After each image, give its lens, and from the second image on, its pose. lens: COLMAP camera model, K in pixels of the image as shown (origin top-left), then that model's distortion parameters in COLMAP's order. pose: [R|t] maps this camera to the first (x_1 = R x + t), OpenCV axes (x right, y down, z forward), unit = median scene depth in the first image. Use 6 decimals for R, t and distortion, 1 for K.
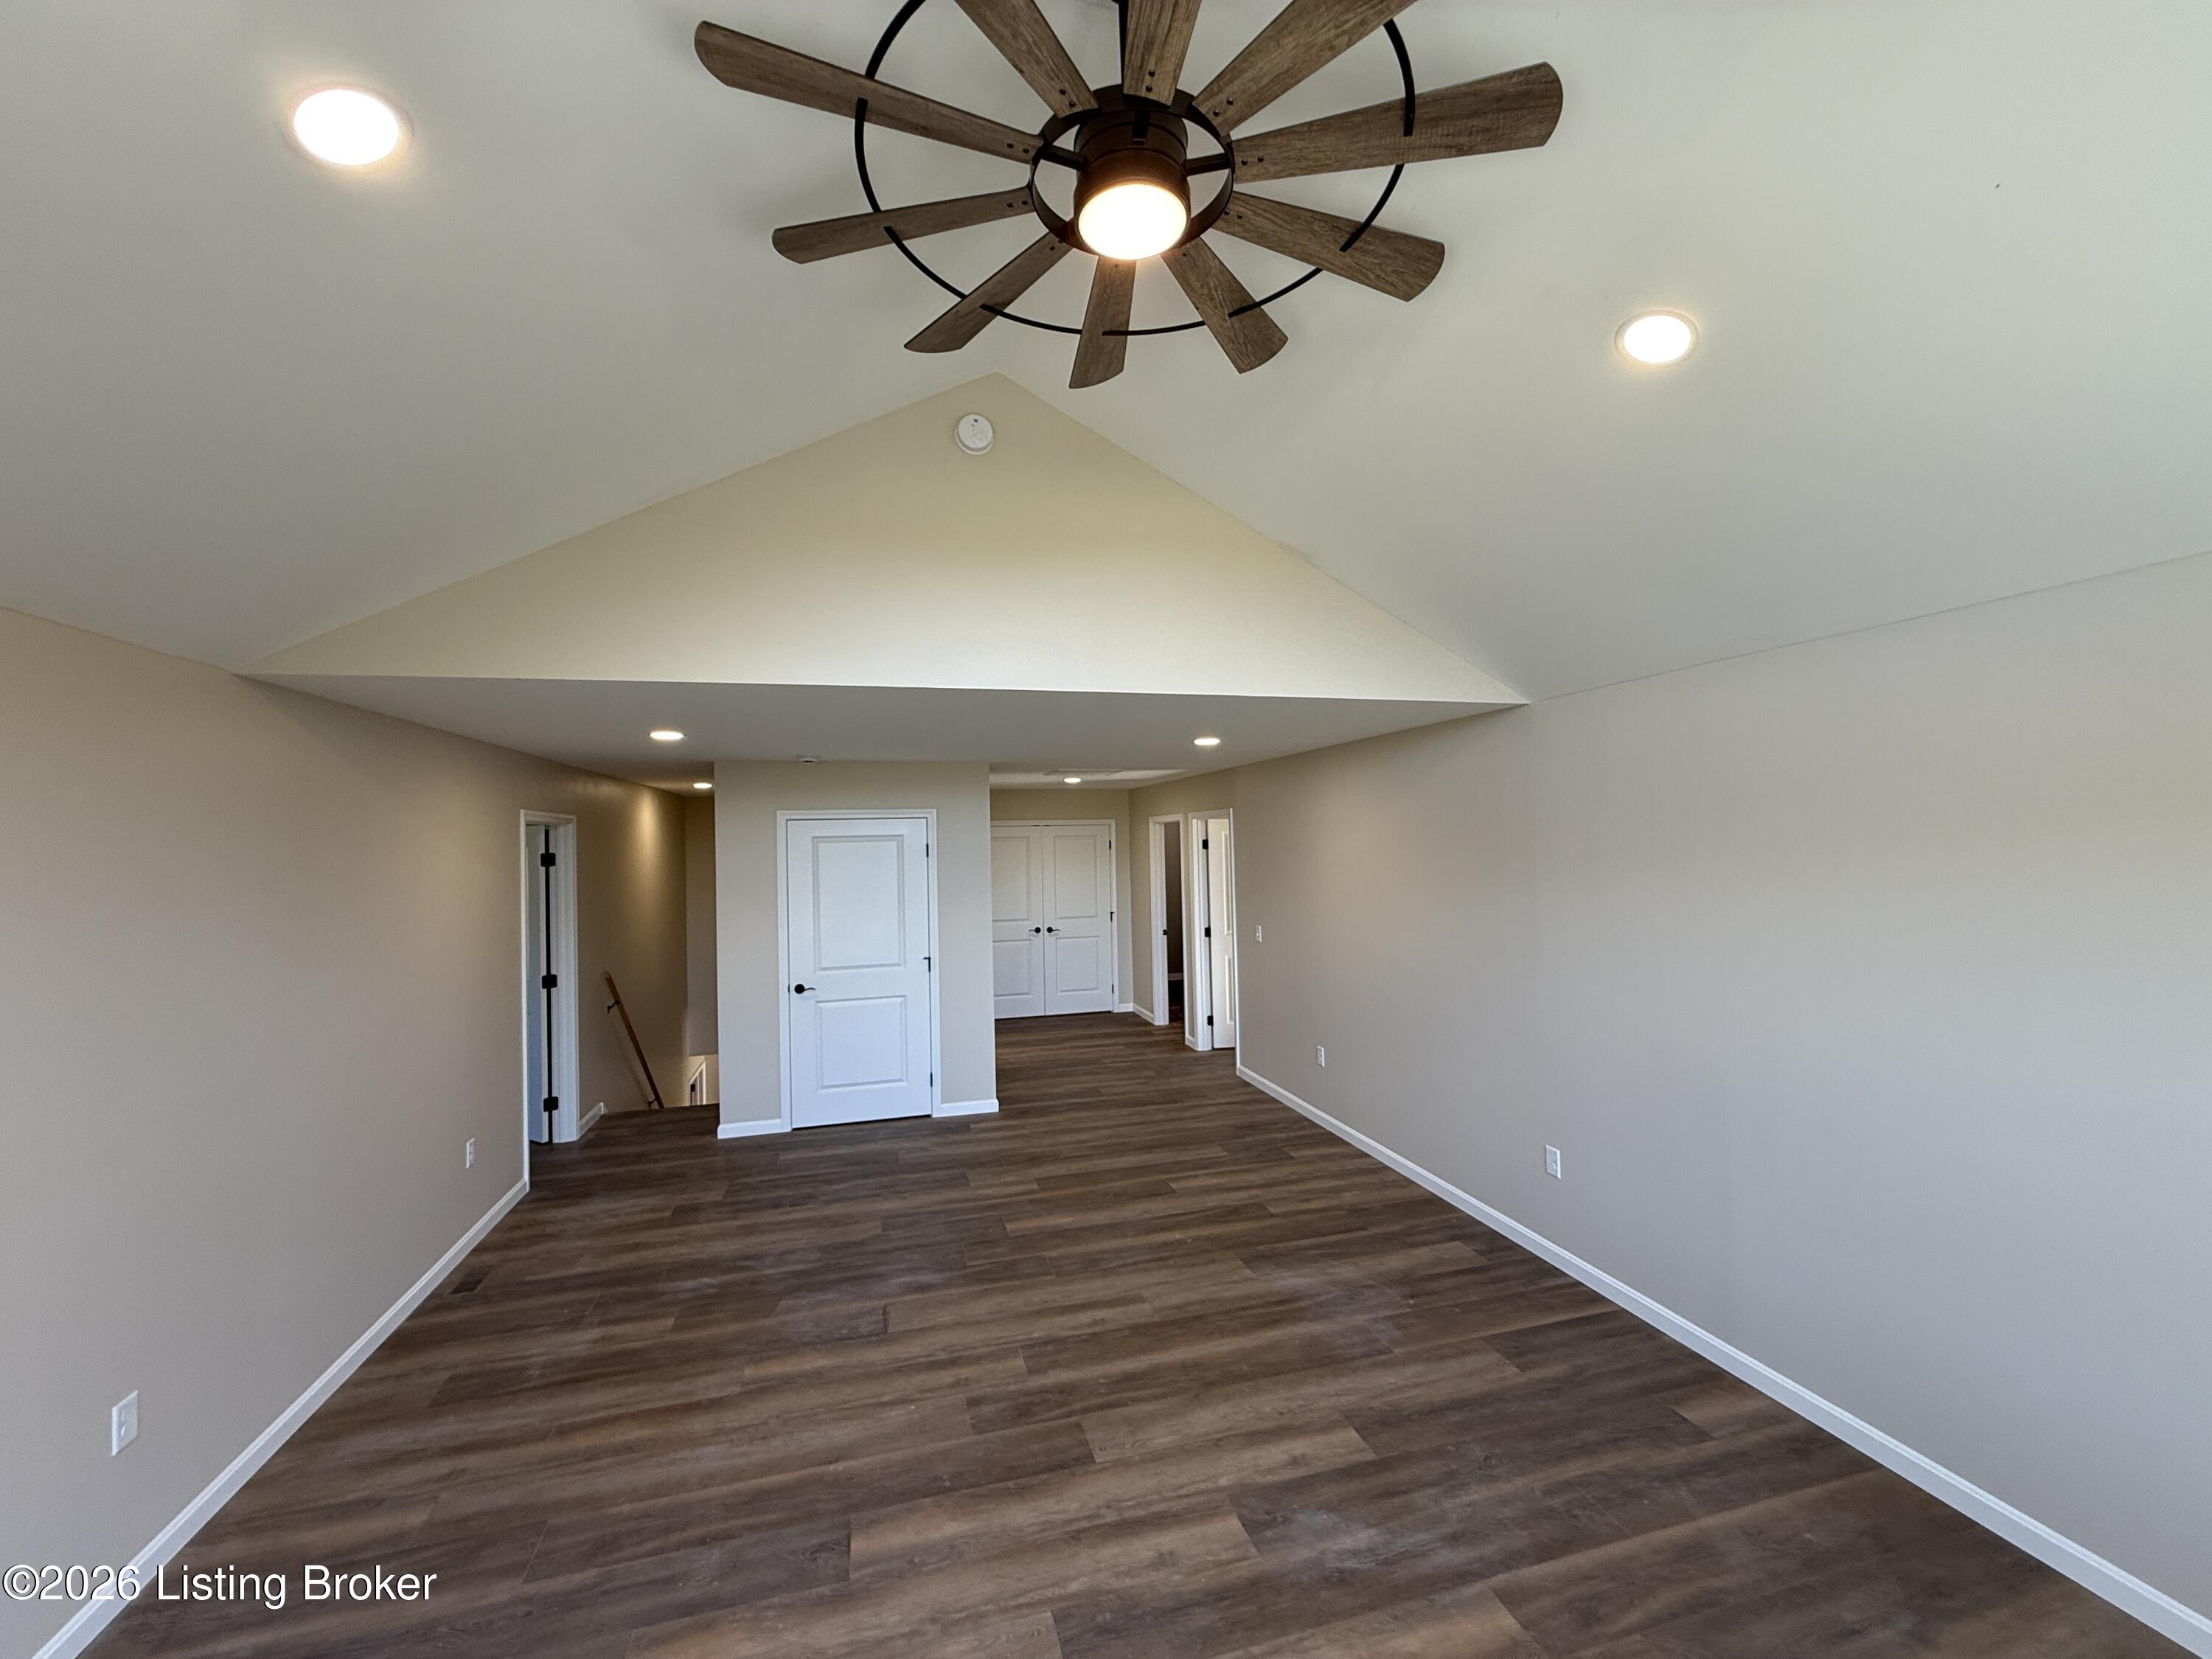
lens RADIAL K [[883.2, 0, 1106.0], [0, 883.2, 829.5], [0, 0, 1]] dist [-0.000621, -0.000453]
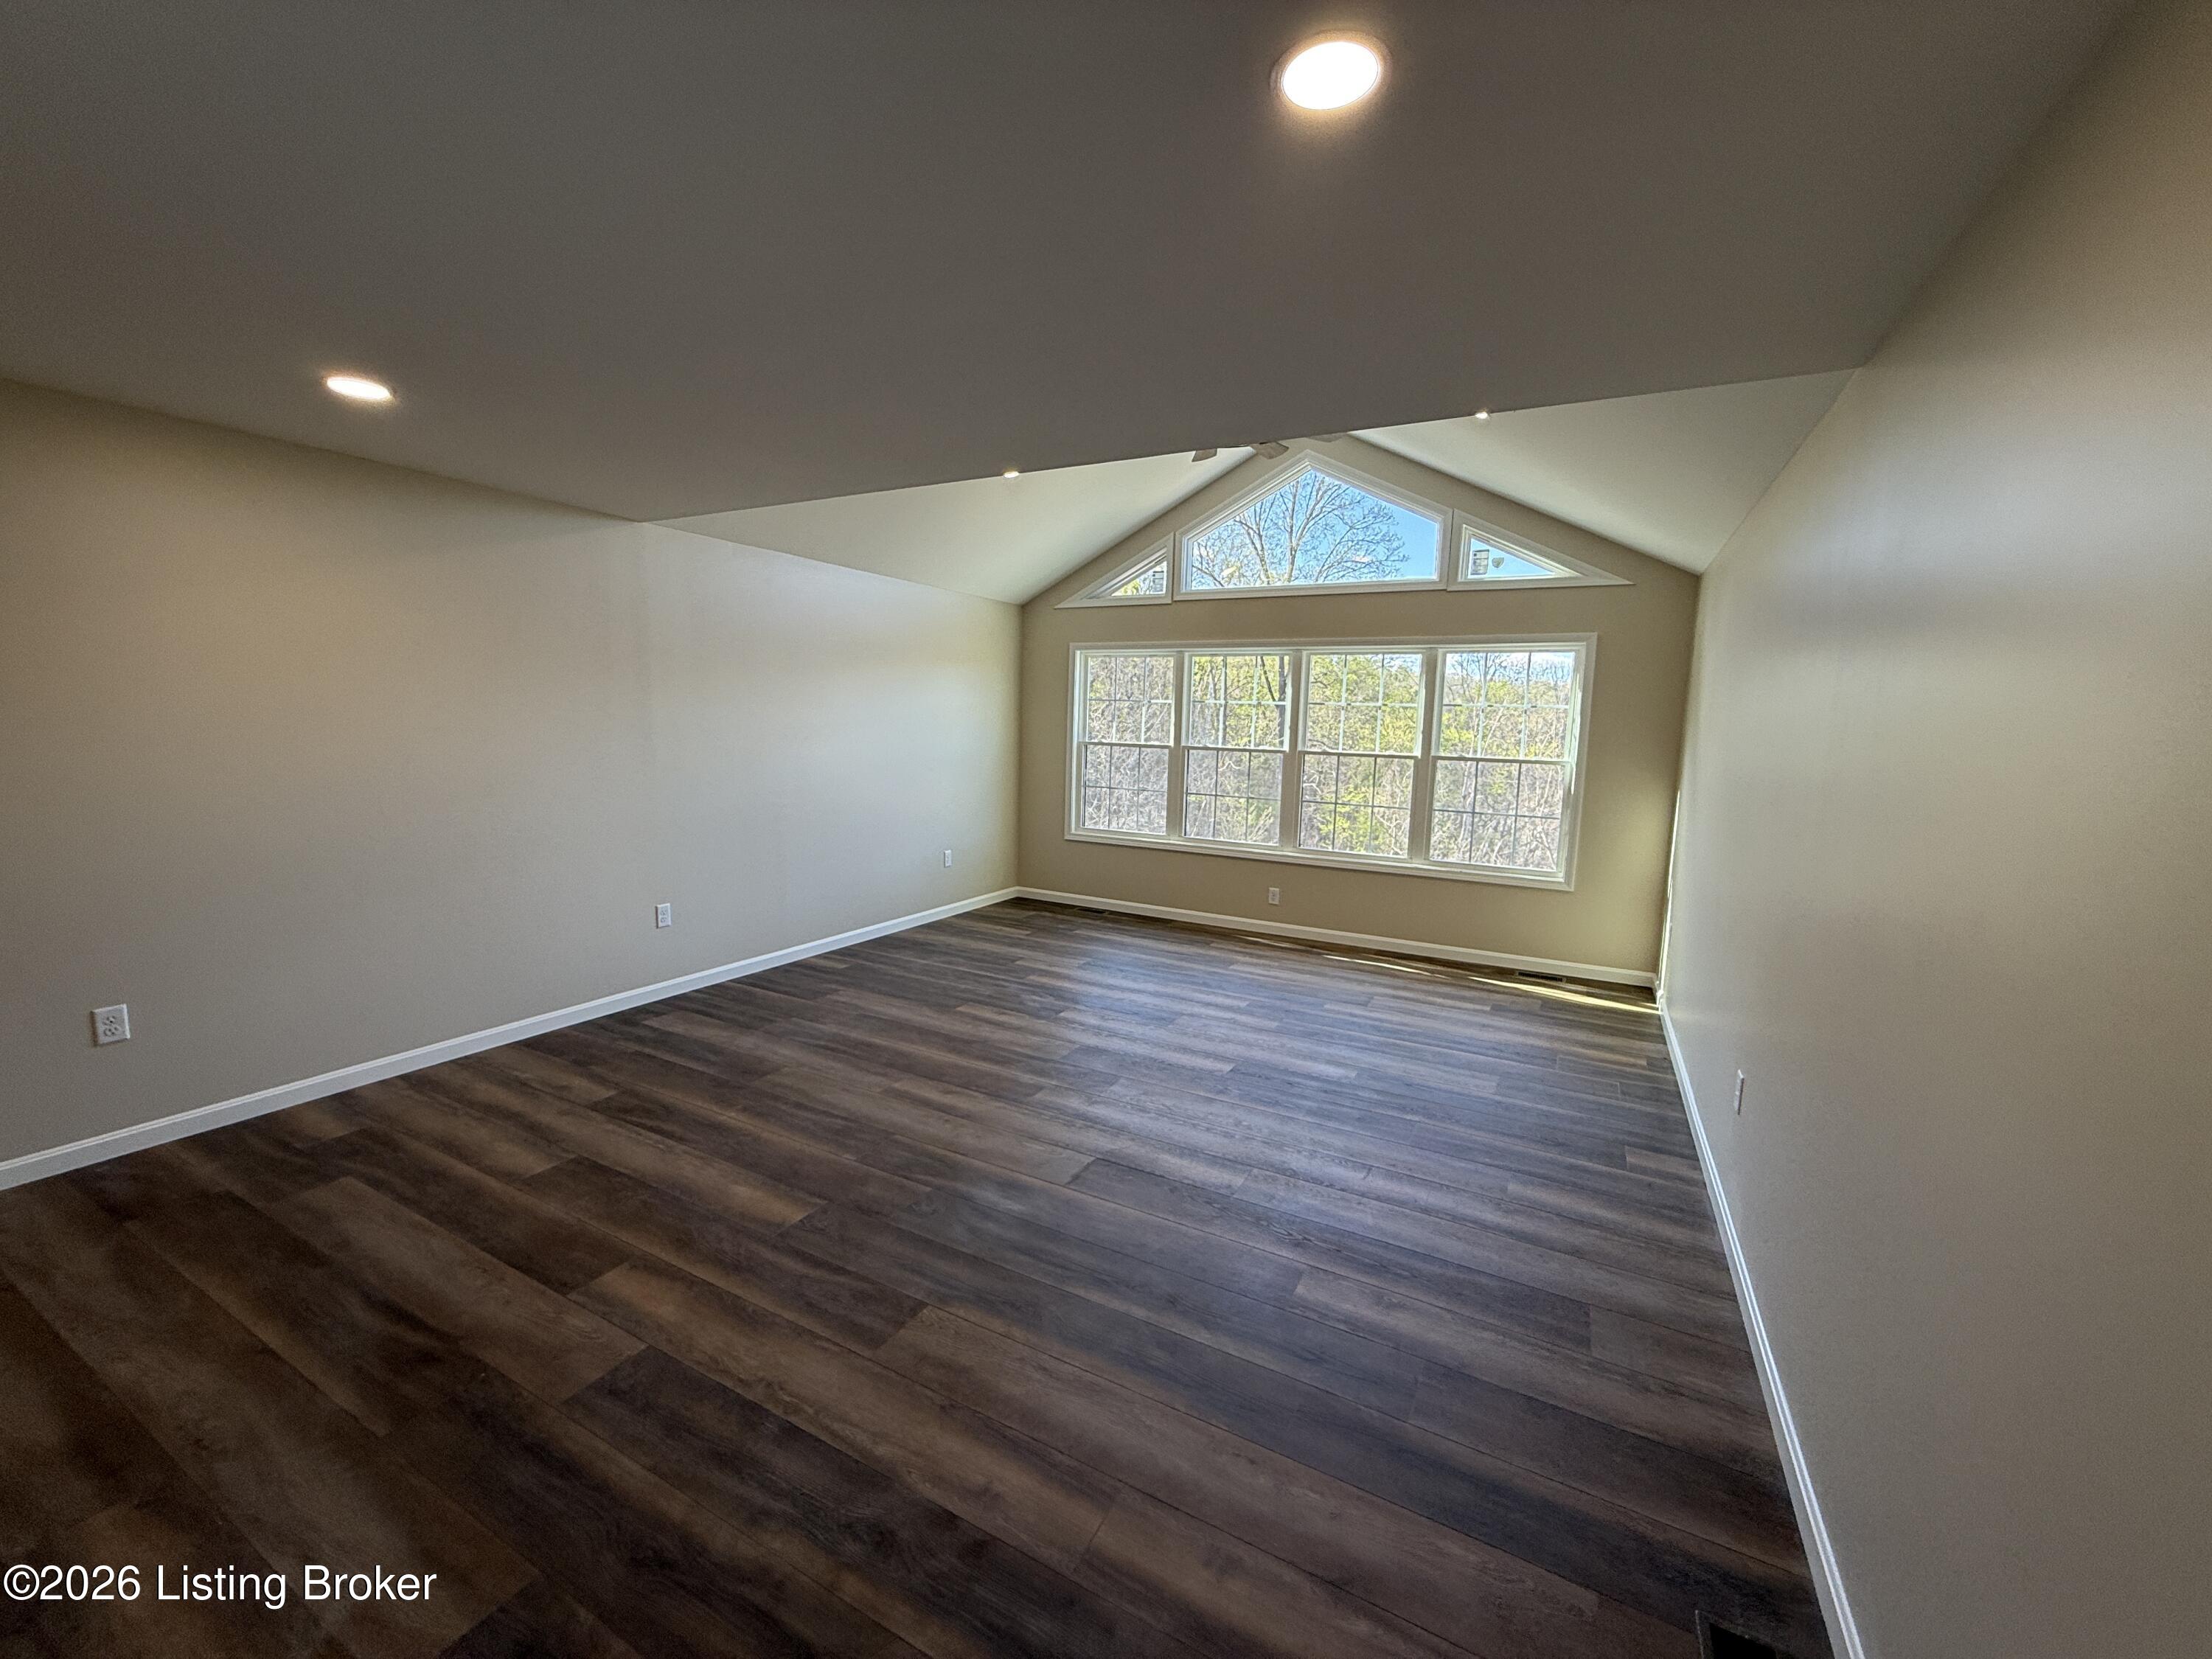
lens RADIAL K [[883.2, 0, 1106.0], [0, 883.2, 829.5], [0, 0, 1]] dist [-0.000621, -0.000453]
pose [[-0.726403, -0.080735, 0.682511, -0.761825], [-0.021242, 0.995239, 0.095120, 0.130957], [-0.686941, 0.054597, -0.724659, 1.467082]]
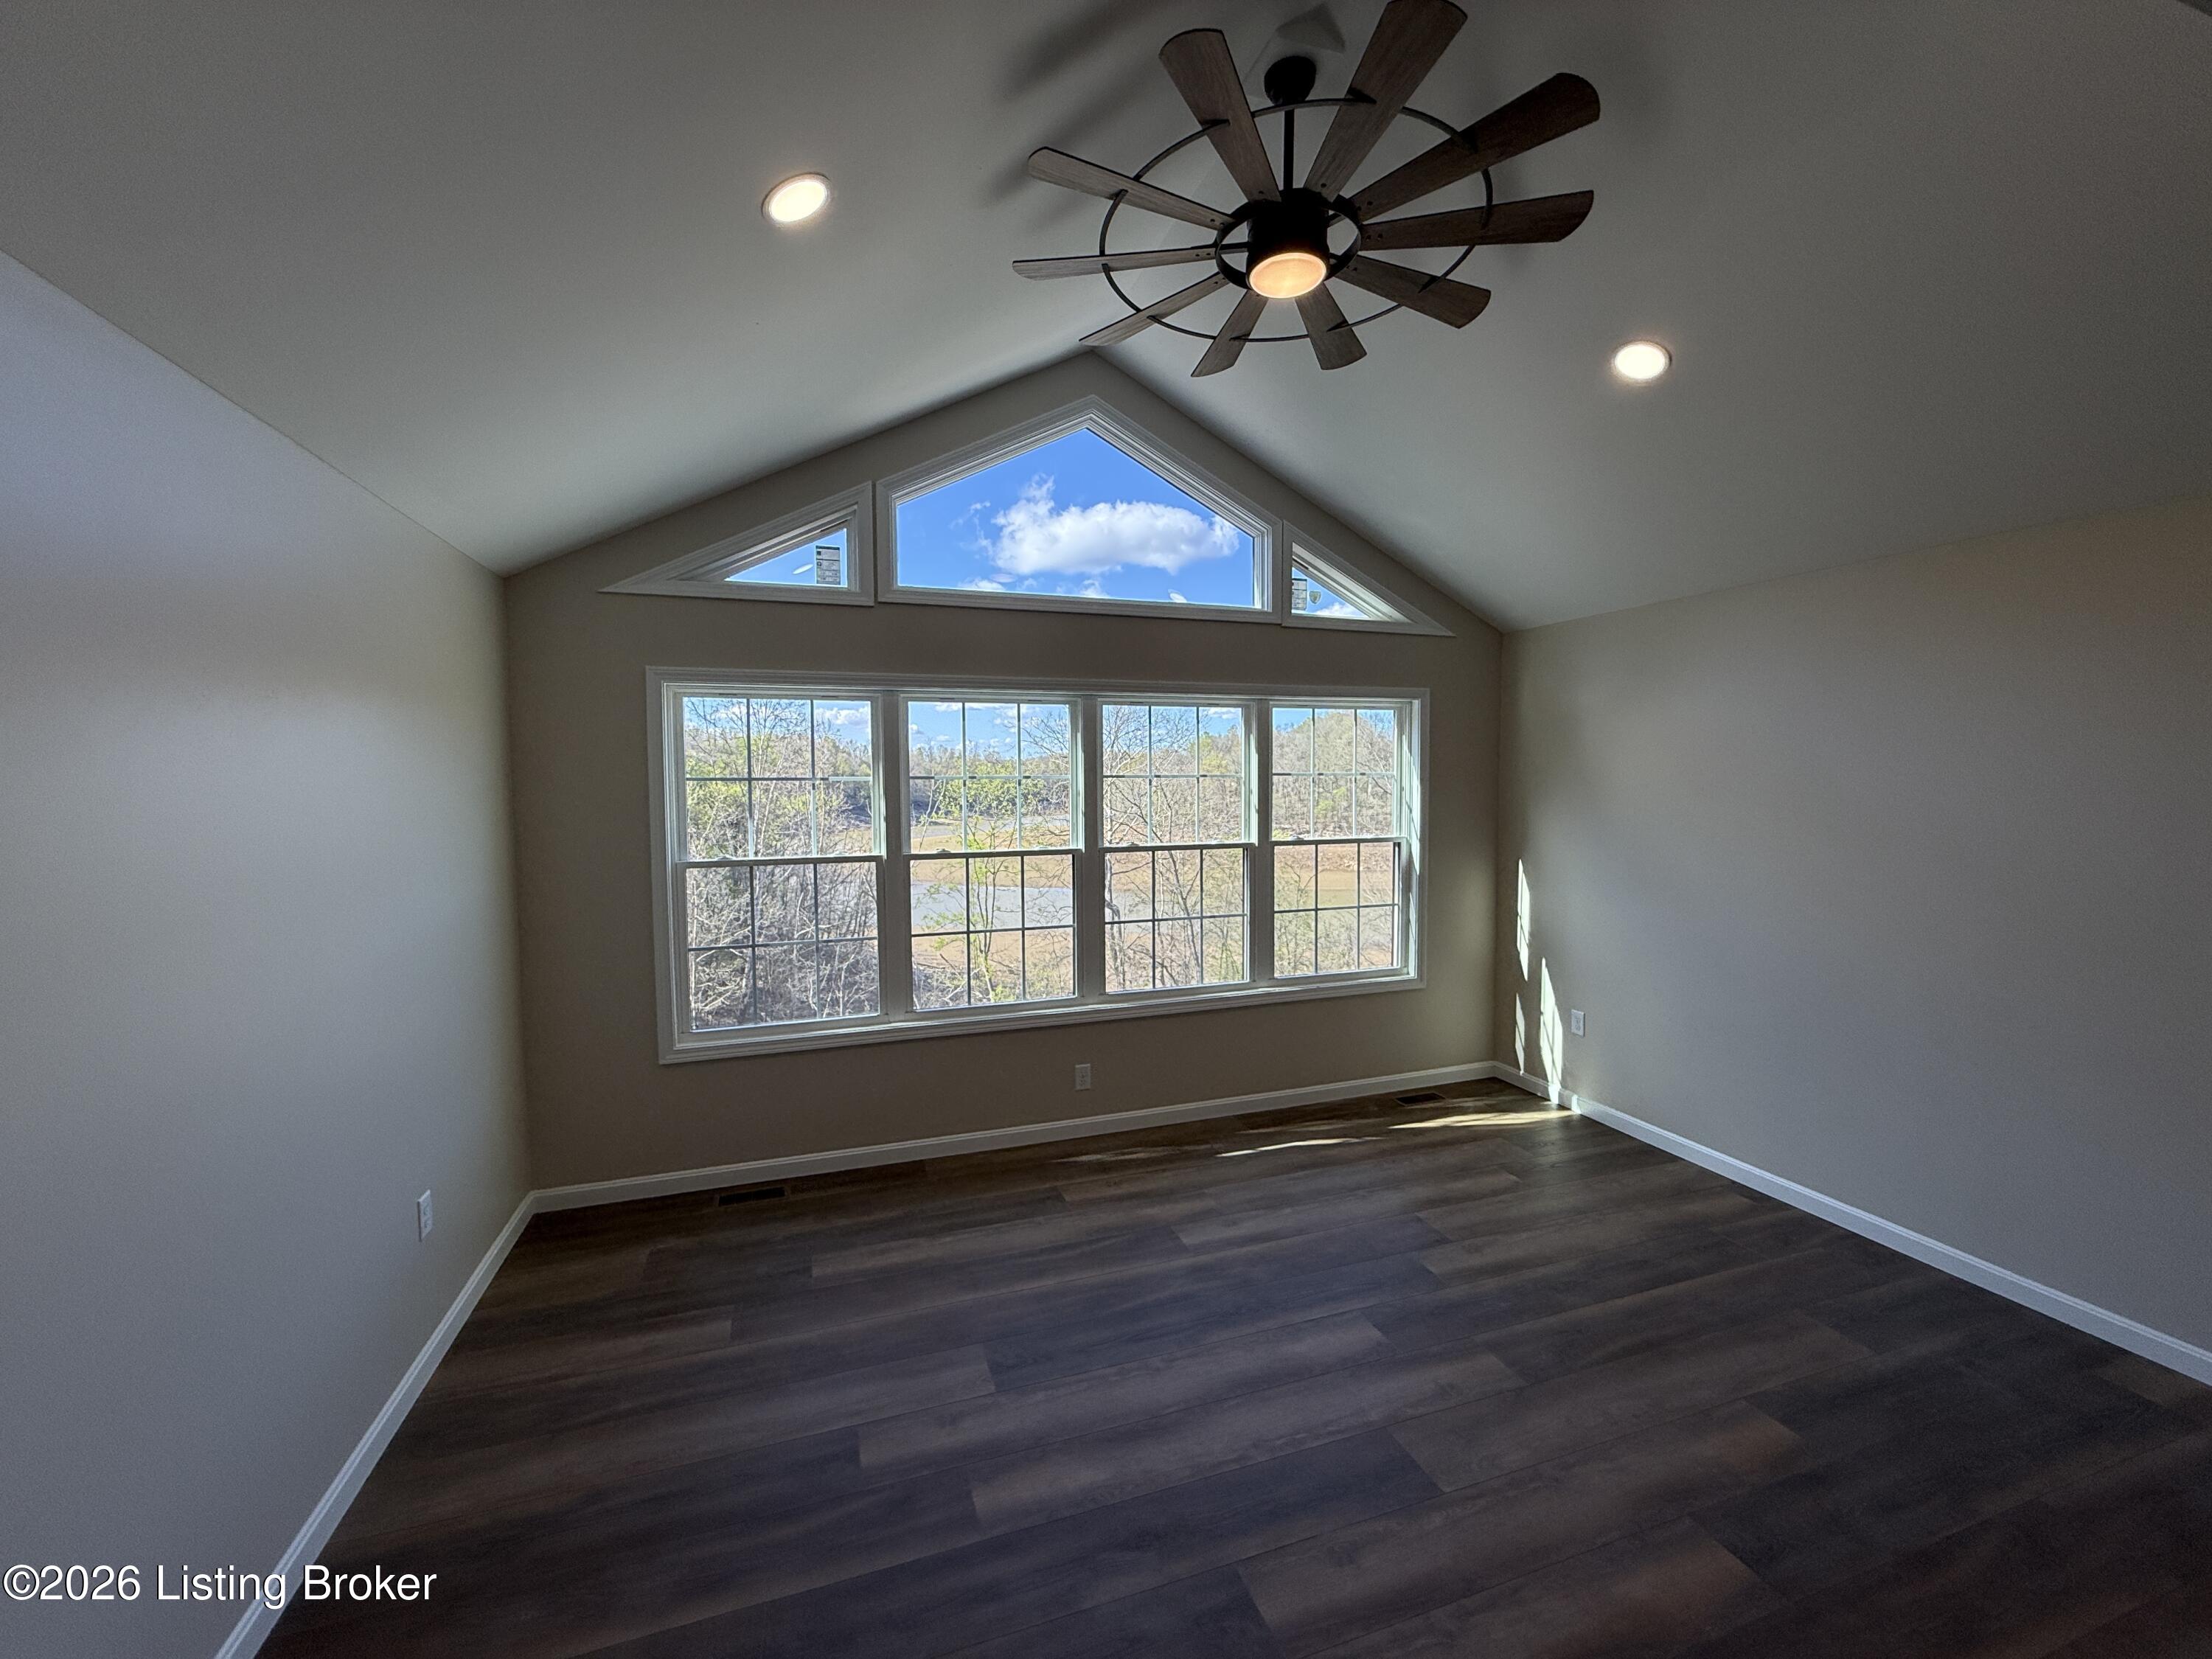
lens RADIAL K [[887.3, 0, 1107.2], [0, 887.3, 817.3], [0, 0, 1]] dist [-0.000302, -0.000172]
pose [[-0.997355, 0.033560, -0.064478, 0.195658], [0.031465, 0.998952, 0.033241, 0.058723], [0.065526, 0.031125, -0.997365, 1.093740]]
